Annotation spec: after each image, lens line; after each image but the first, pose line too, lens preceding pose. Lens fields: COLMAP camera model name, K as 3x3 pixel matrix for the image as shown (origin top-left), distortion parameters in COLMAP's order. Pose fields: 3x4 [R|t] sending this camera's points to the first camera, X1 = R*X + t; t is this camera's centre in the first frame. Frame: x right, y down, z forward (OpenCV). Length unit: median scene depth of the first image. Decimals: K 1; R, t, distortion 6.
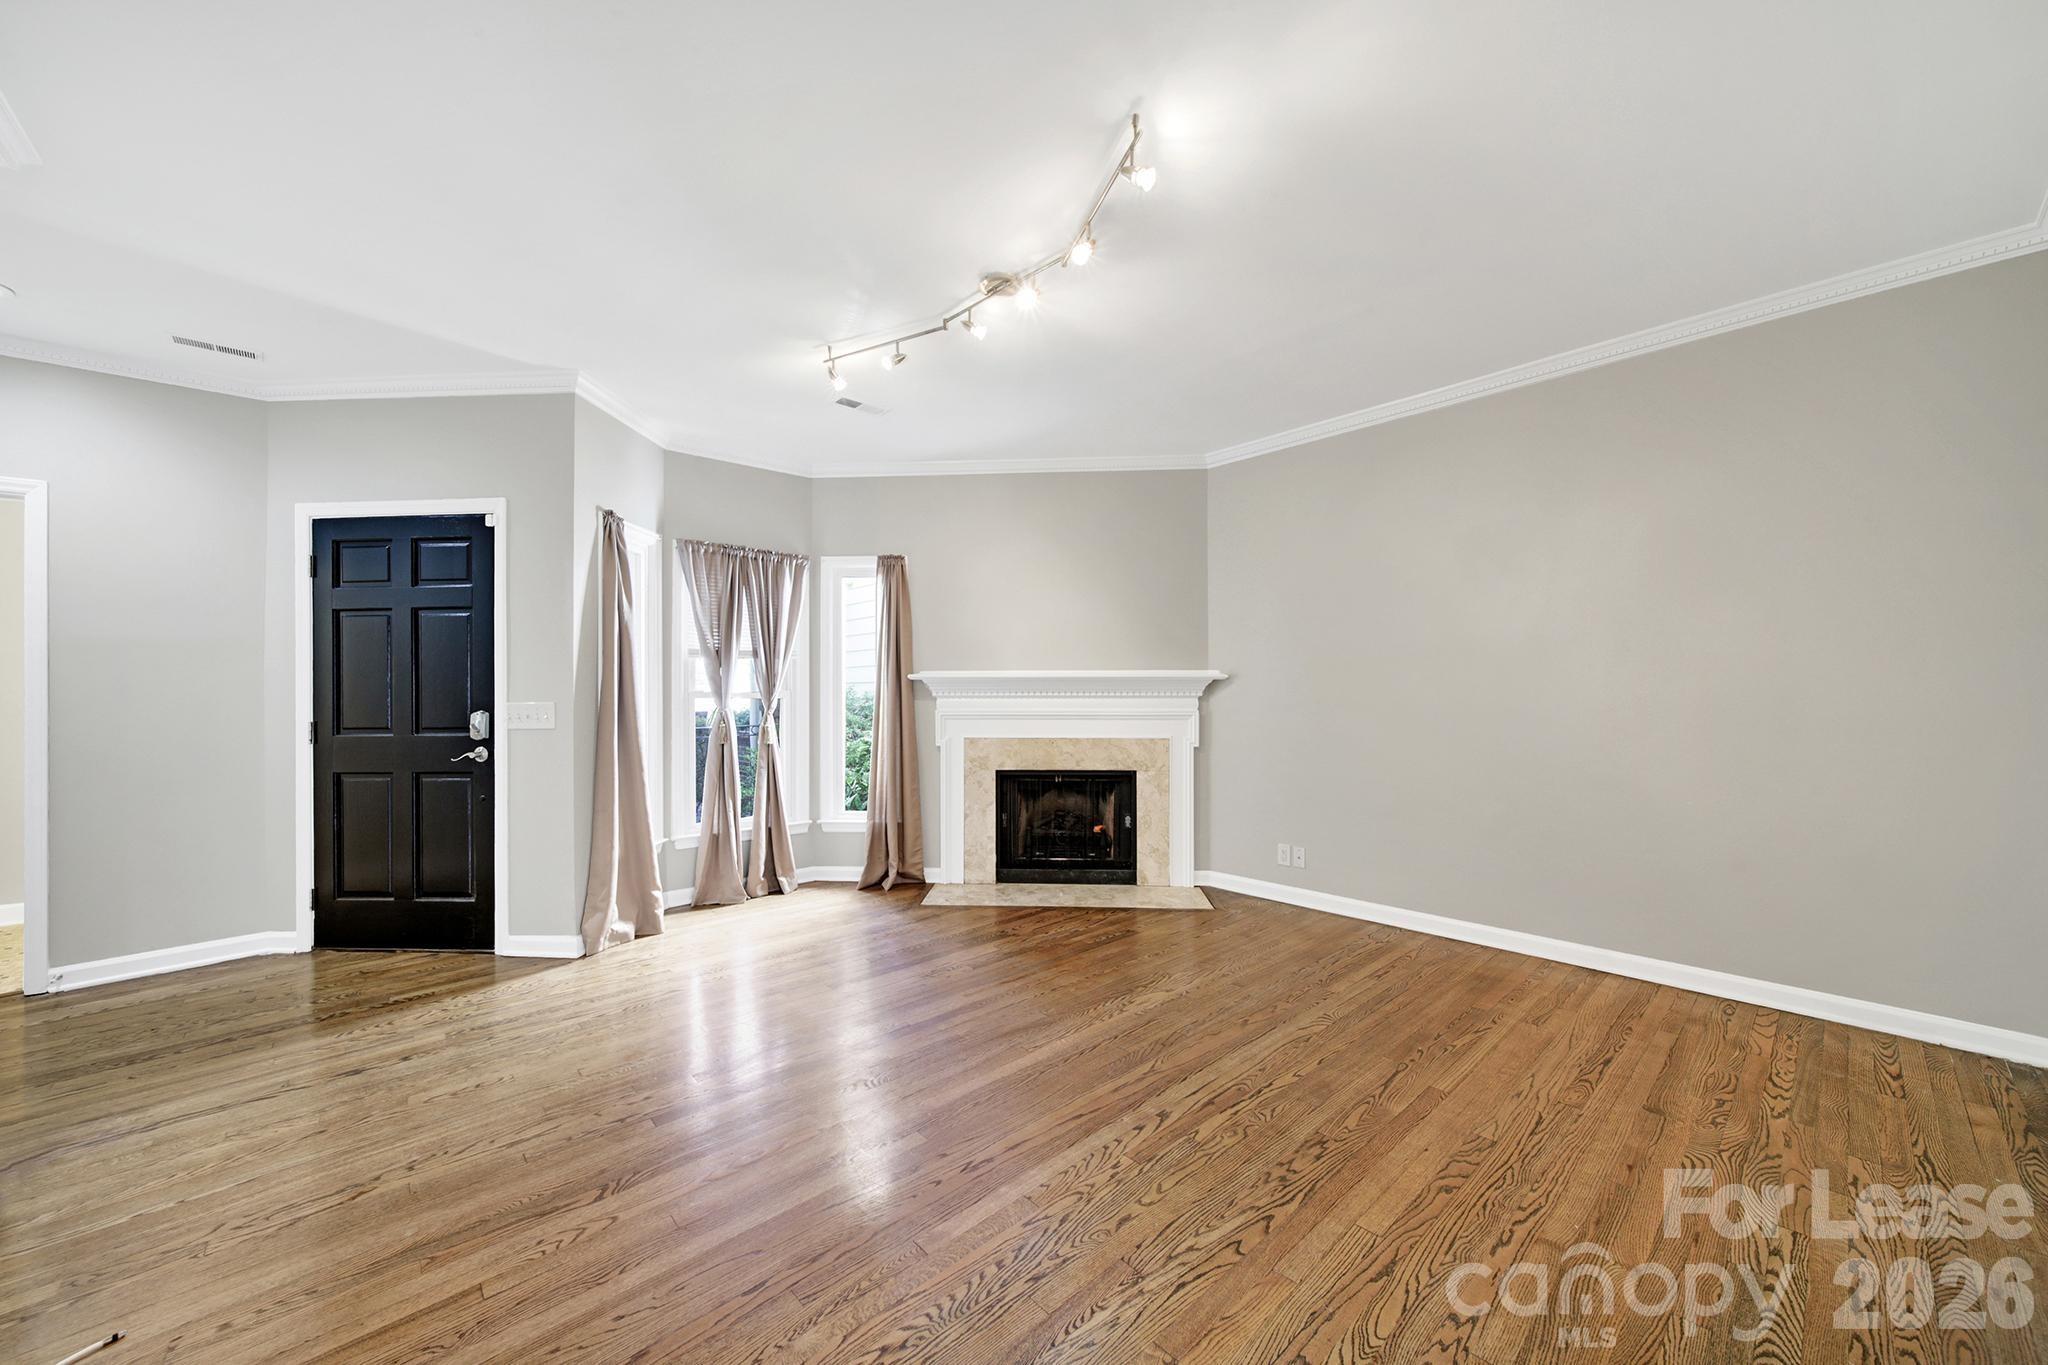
lens RADIAL K [[746.2, 0, 1021.0], [0, 746.2, 705.2], [0, 0, 1]] dist [-0.000446, -0.002004]
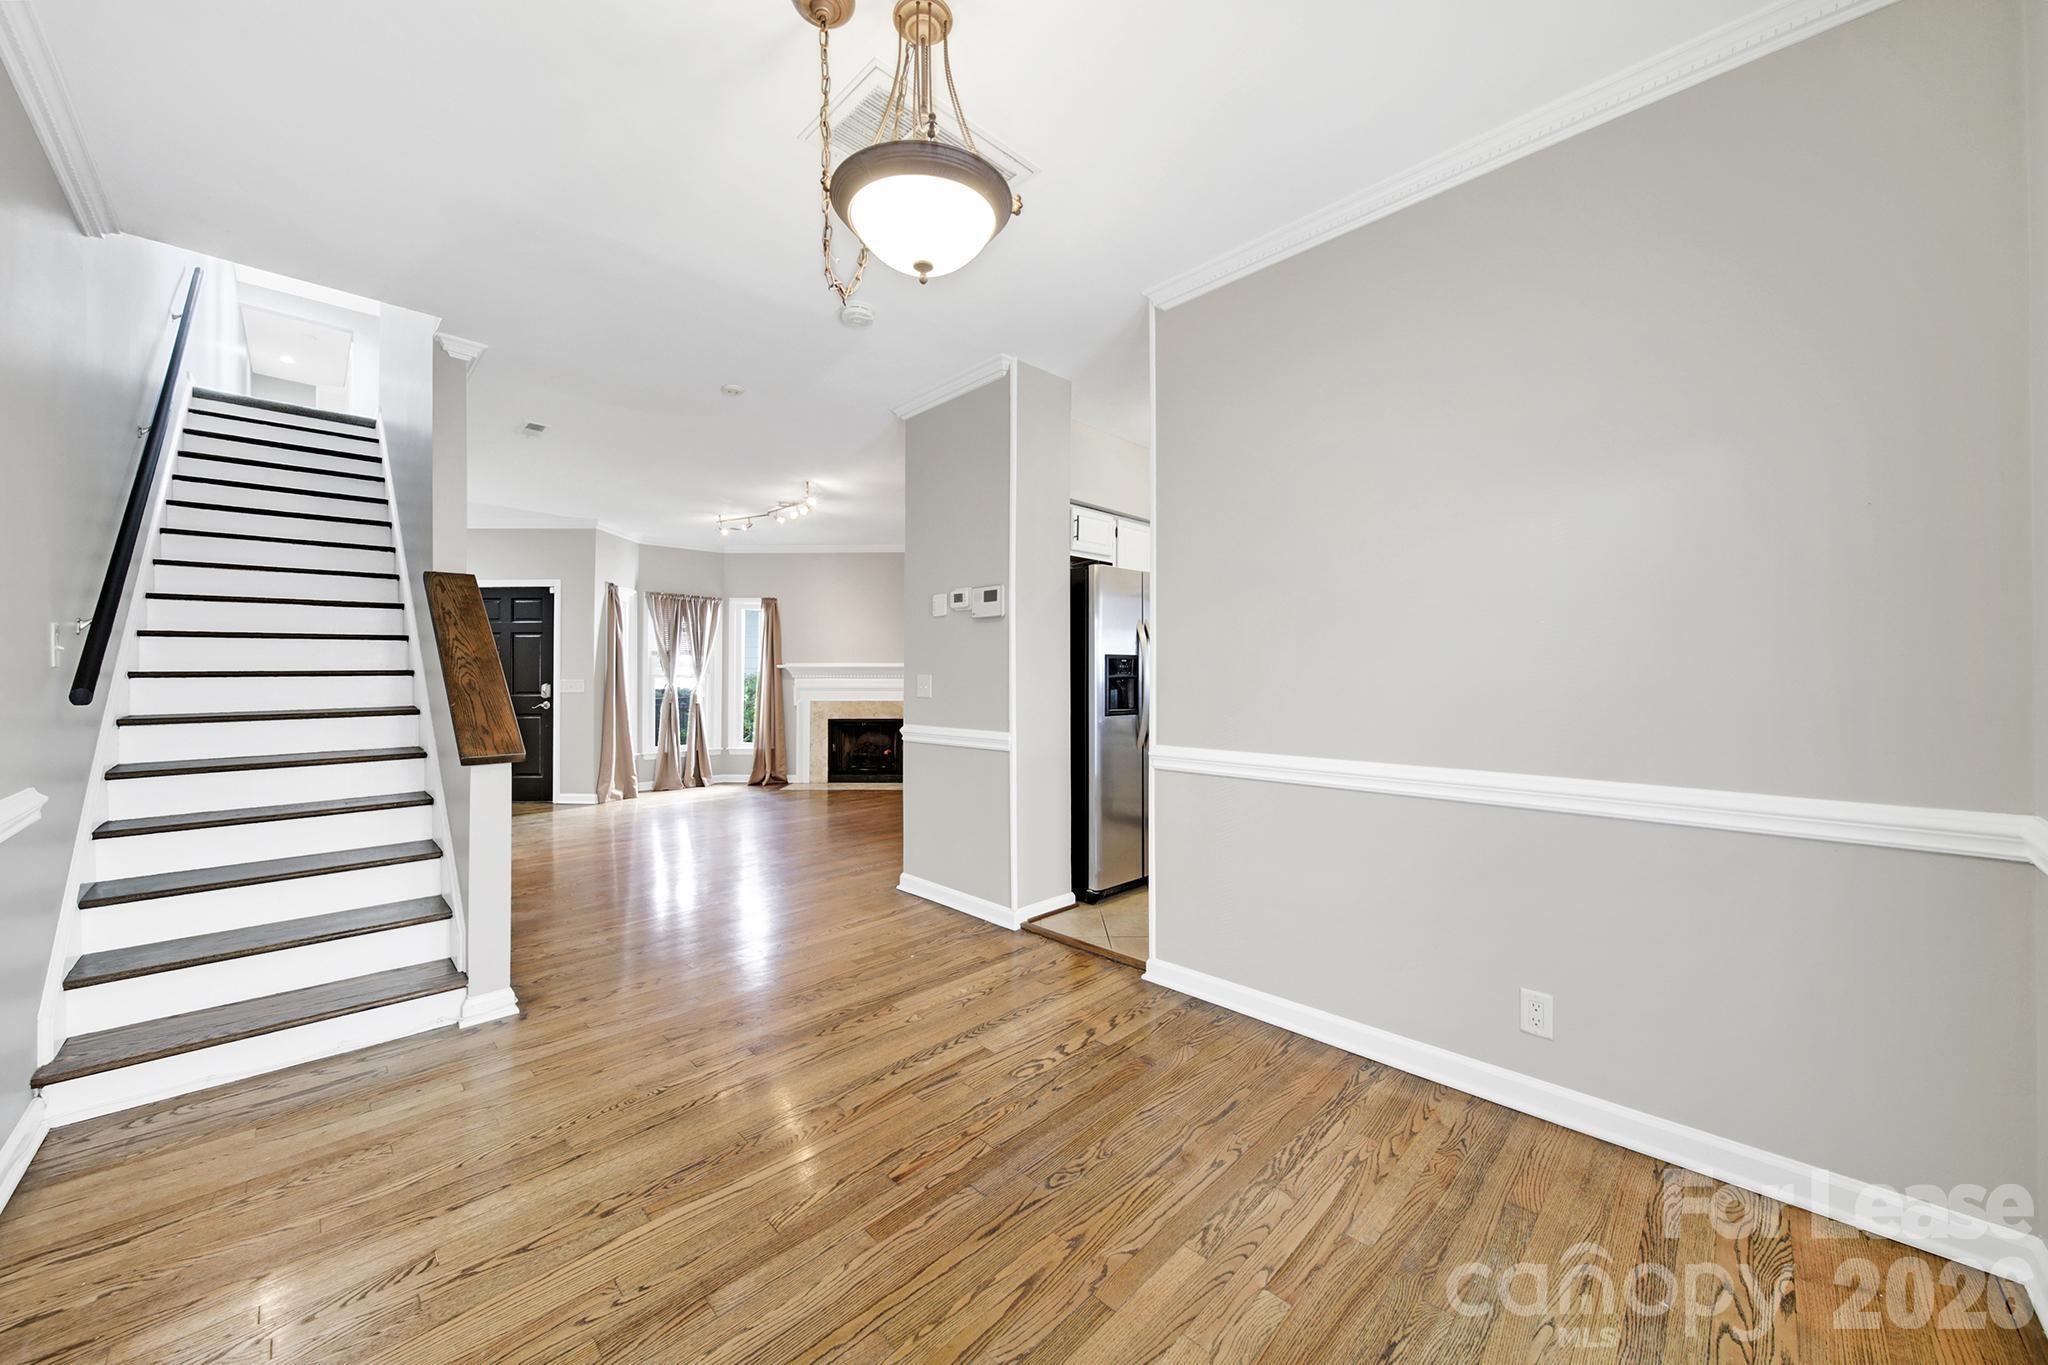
lens RADIAL K [[735.2, 0, 1024.0], [0, 735.2, 682.5], [0, 0, 1]] dist [0.000113, -0.001852]
pose [[0.998664, 0.002685, 0.051595, 0.353309], [-0.002245, 0.999961, -0.008577, 0.014042], [-0.051616, 0.008450, 0.998631, -0.801074]]
